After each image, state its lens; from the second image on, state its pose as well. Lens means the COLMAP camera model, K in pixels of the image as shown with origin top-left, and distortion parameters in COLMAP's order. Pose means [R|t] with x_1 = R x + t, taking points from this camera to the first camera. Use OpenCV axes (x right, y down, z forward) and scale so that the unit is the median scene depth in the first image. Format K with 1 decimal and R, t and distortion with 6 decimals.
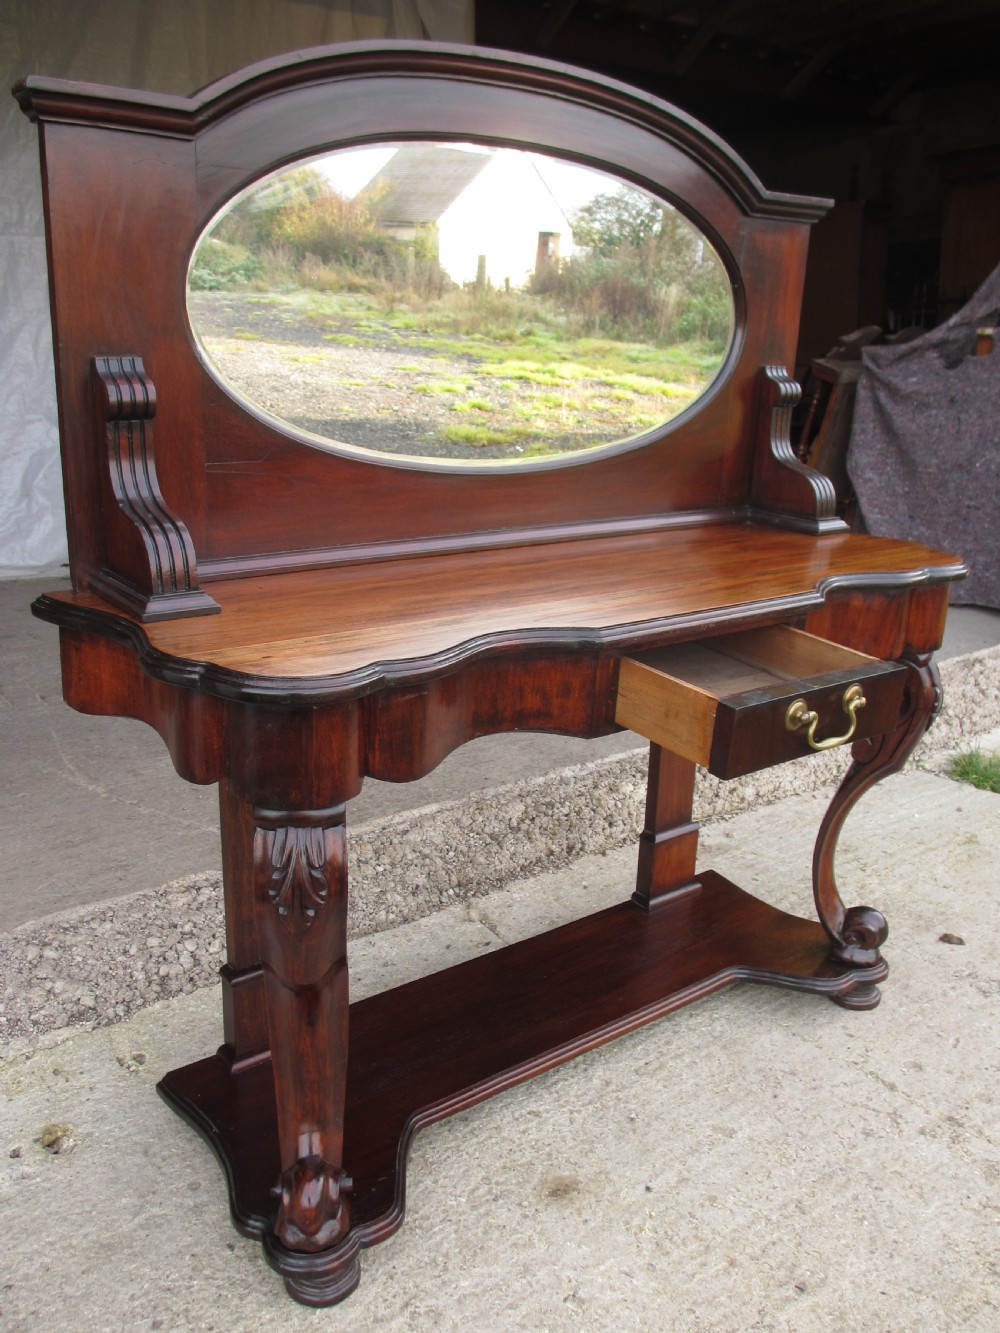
lens RADIAL K [[1104.2, 0, 499.3], [0, 1104.2, 668.5], [0, 0, 1]] dist [-0.041185, -0.014073]
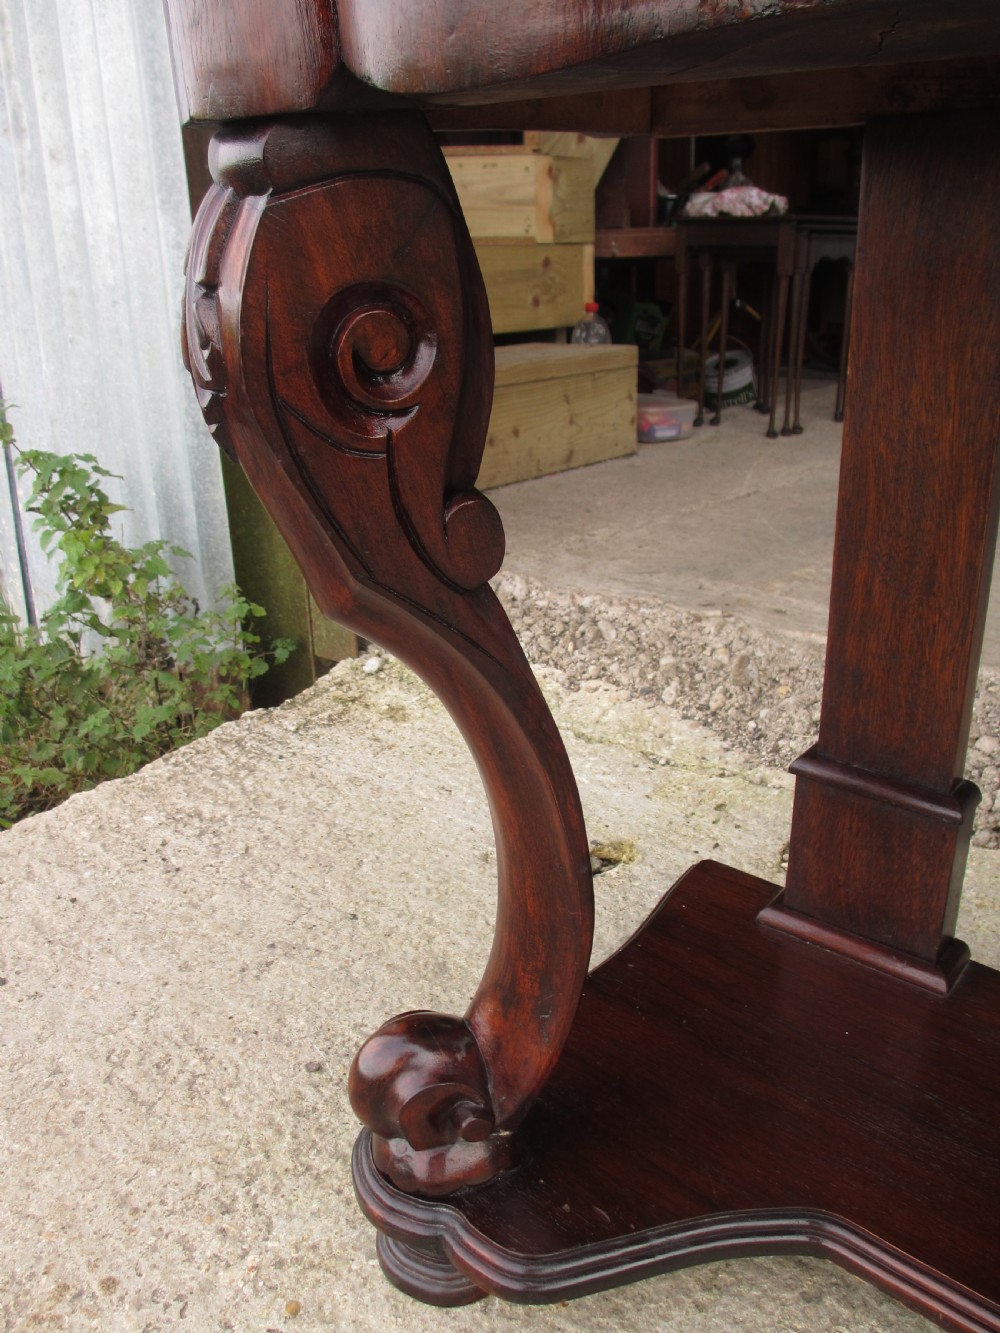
lens RADIAL K [[1112.4, 0, 500.0], [0, 1112.4, 666.5], [0, 0, 1]] dist [-0.053645, 0.015410]
pose [[0.202488, 0.349361, -0.914847, 0.157845], [-0.241424, 0.923174, 0.299105, 0.096810], [0.949059, 0.160301, 0.271276, 0.579103]]
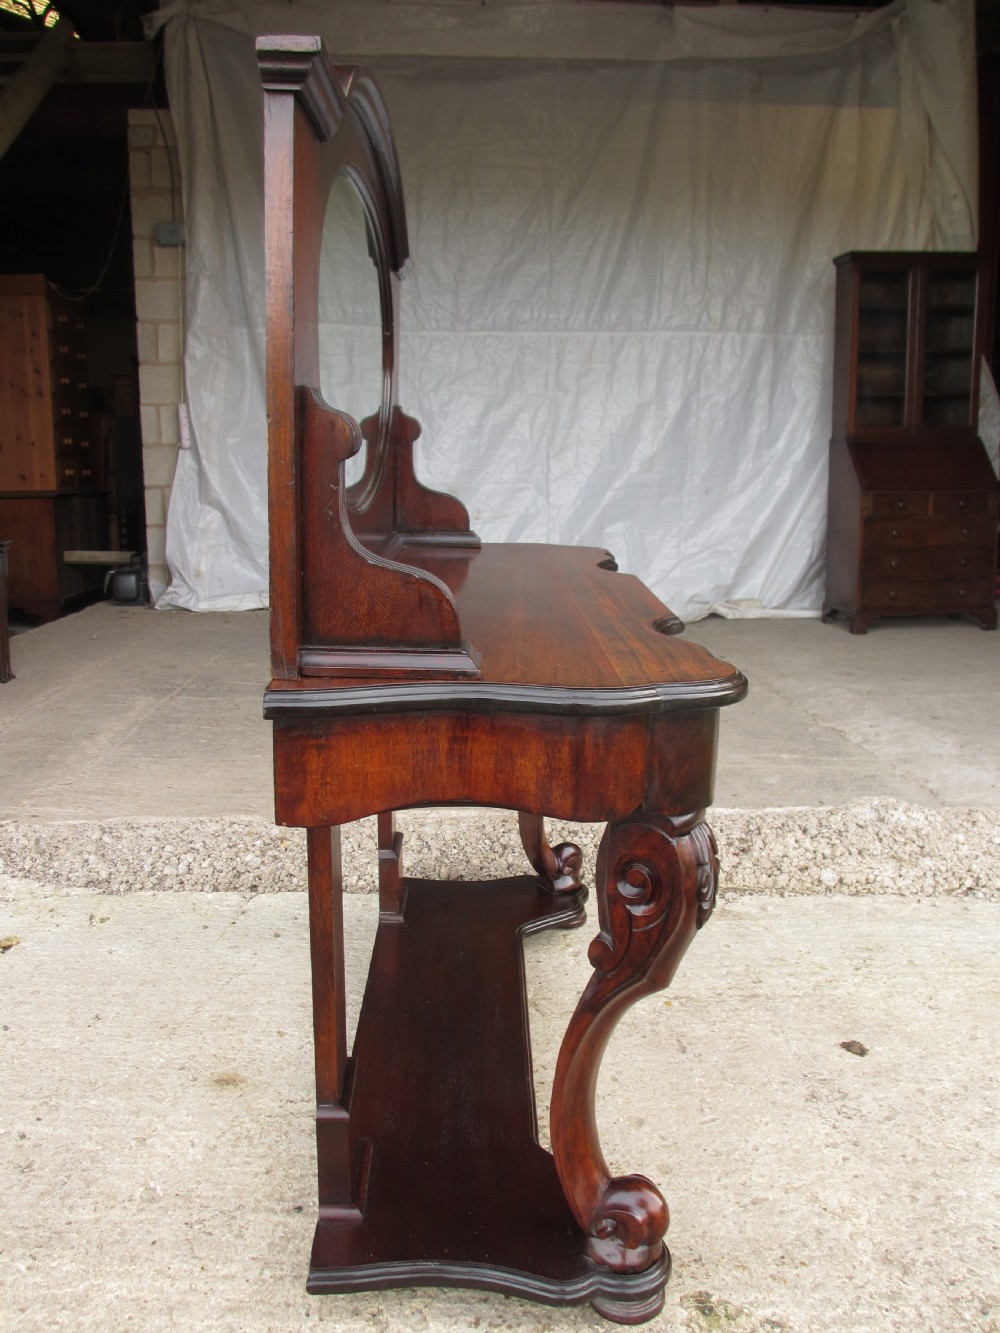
lens RADIAL K [[1112.4, 0, 500.0], [0, 1112.4, 666.5], [0, 0, 1]] dist [-0.053645, 0.015410]
pose [[0.831931, 0.109320, -0.544004, 0.699166], [-0.155448, 0.987059, -0.039369, 0.026361], [0.532660, 0.117317, 0.838159, 0.081511]]
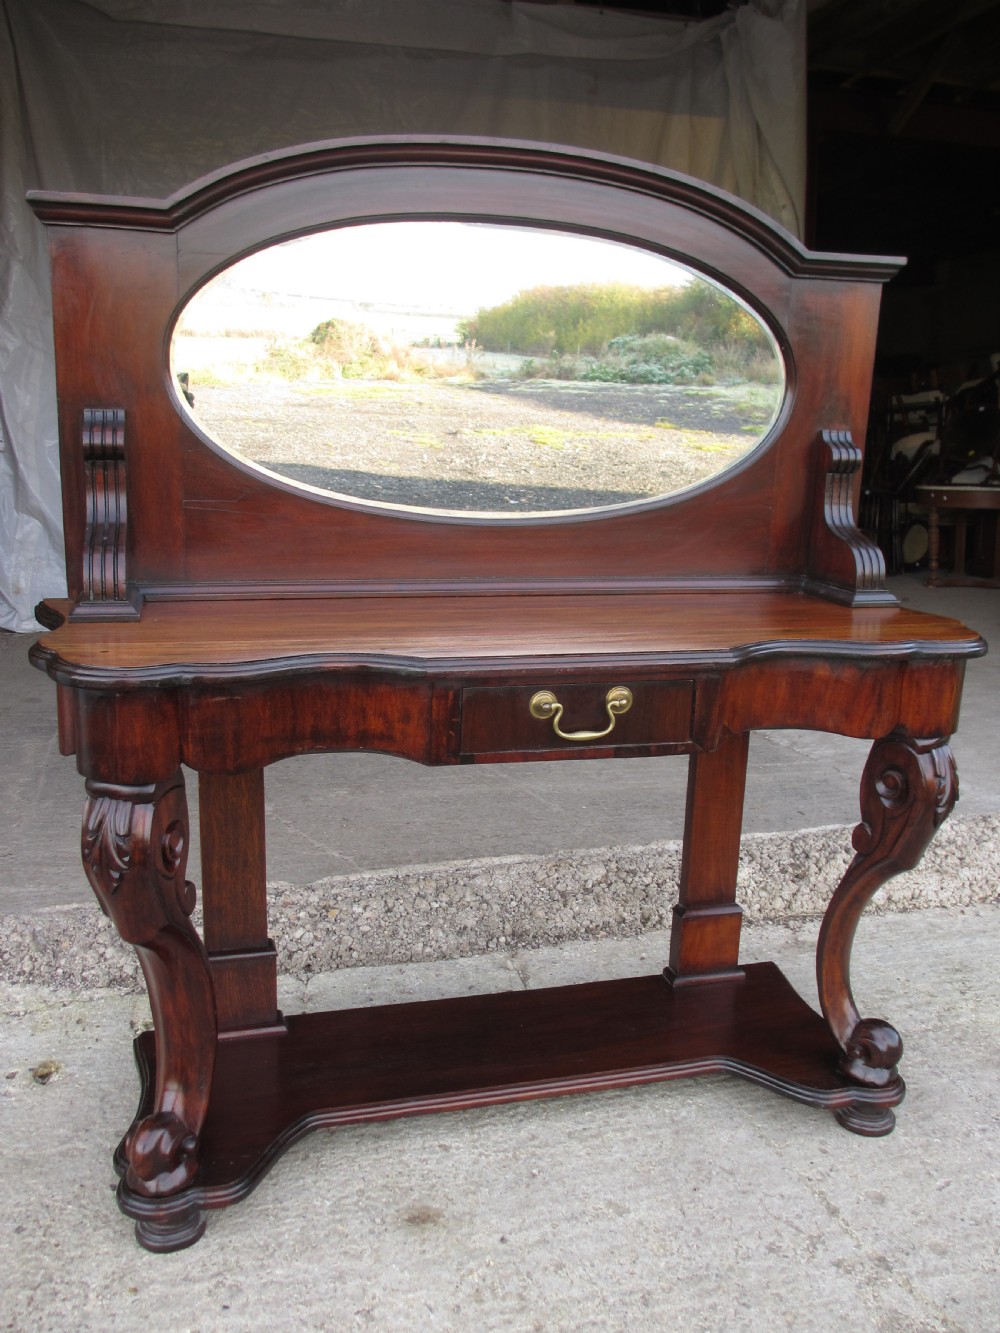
lens RADIAL K [[1112.4, 0, 500.0], [0, 1112.4, 666.5], [0, 0, 1]] dist [-0.053645, 0.015410]
pose [[0.936423, 0.076919, -0.342338, 0.335571], [-0.104450, 0.992552, -0.062695, 0.019688], [0.334966, 0.094467, 0.937483, 0.017138]]
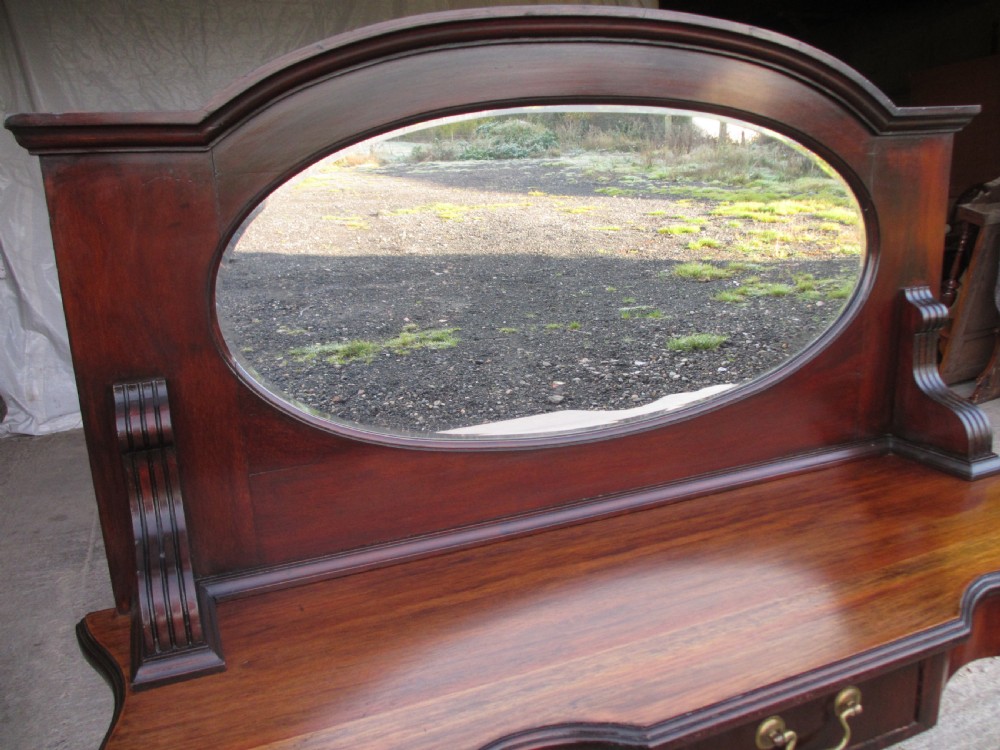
lens RADIAL K [[821.6, 0, 500.0], [0, 821.6, 375.0], [0, 0, 1]] dist [-0.002865, -0.059171]
pose [[0.970739, -0.019091, -0.239377, 0.086251], [0.005083, 0.998245, -0.059001, -0.163919], [0.240084, 0.056058, 0.969132, 0.253057]]
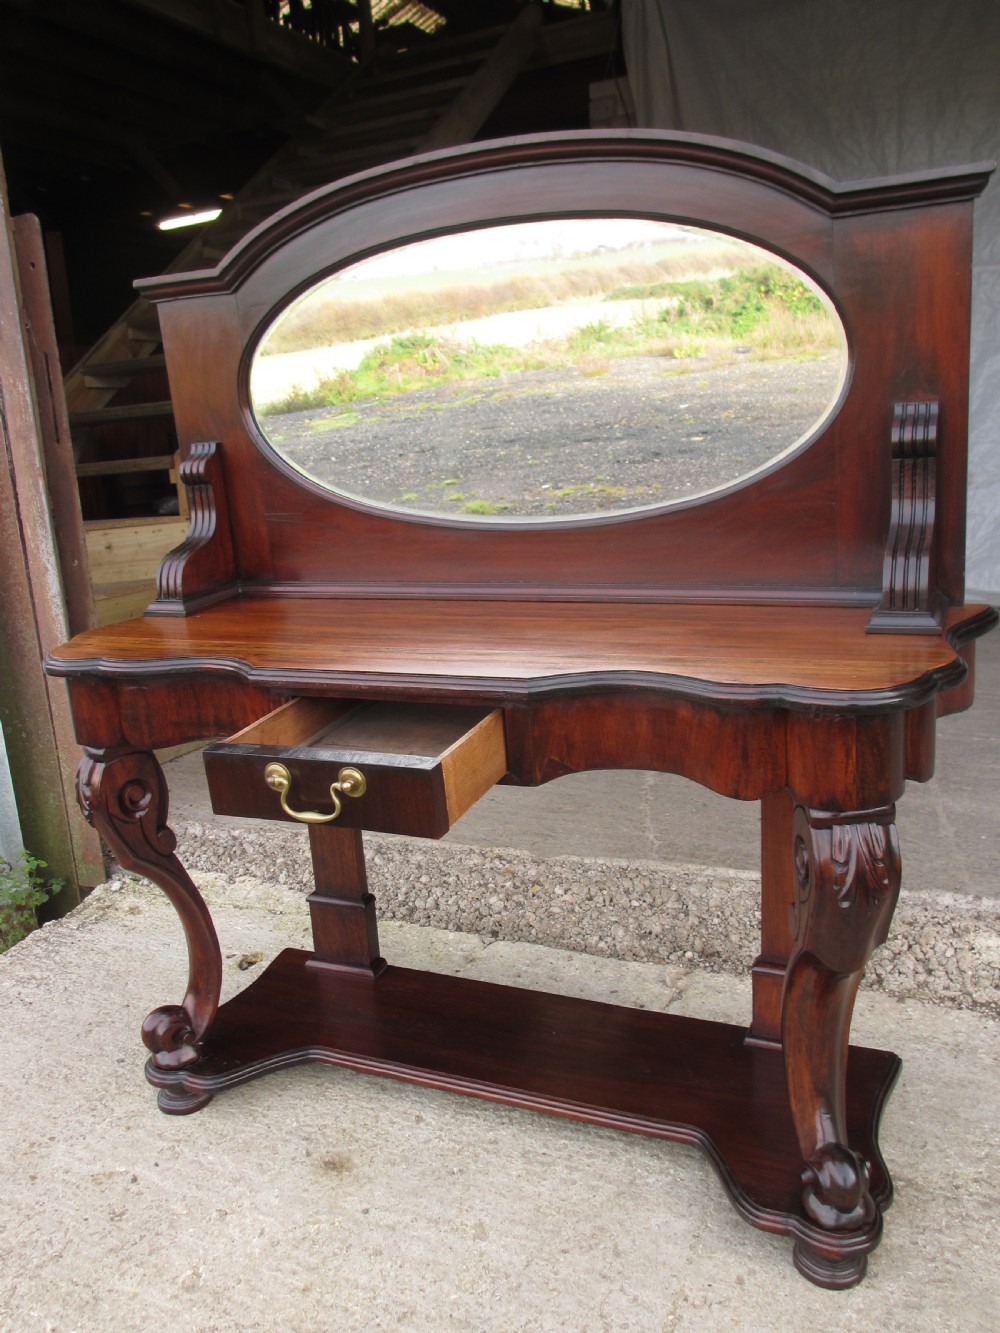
lens RADIAL K [[1119.3, 0, 501.4], [0, 1119.3, 660.0], [0, 0, 1]] dist [-0.043121, 0.003232]
pose [[0.469107, 0.152489, -0.869877, 0.809988], [-0.172903, 0.981777, 0.078861, -0.116839], [0.866050, 0.113410, 0.486924, 0.414553]]
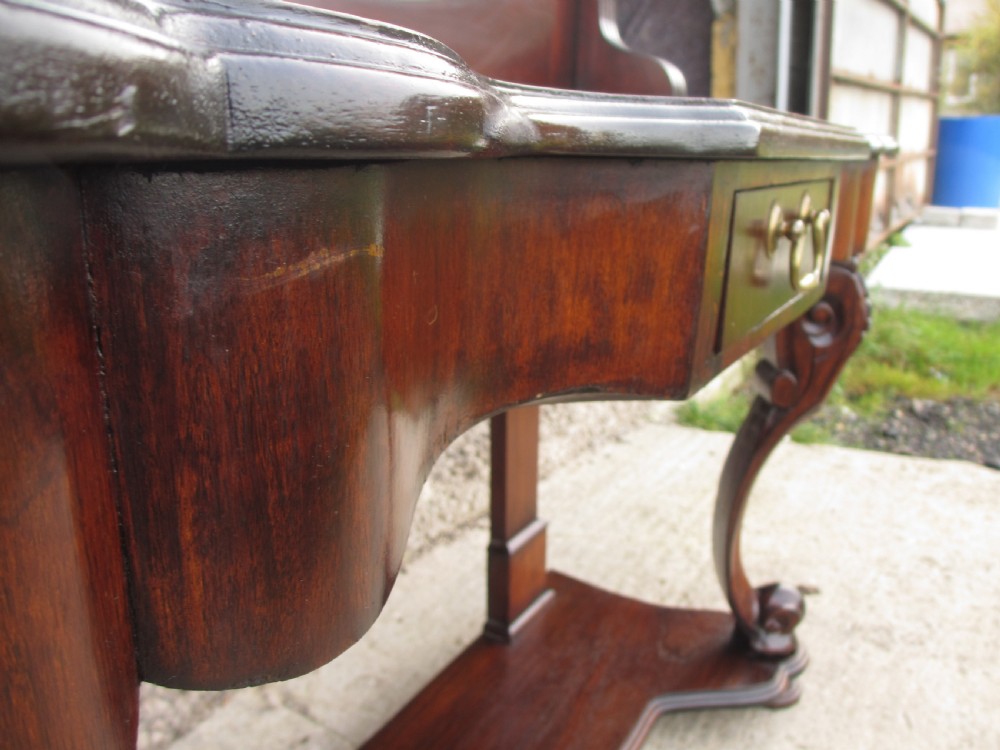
lens RADIAL K [[834.5, 0, 504.7], [0, 834.5, 379.0], [0, 0, 1]] dist [-0.053645, 0.015410]
pose [[0.920266, -0.124908, 0.370821, -0.064412], [0.126655, 0.991750, 0.019744, 0.027829], [-0.370228, 0.028796, 0.928495, 0.494749]]
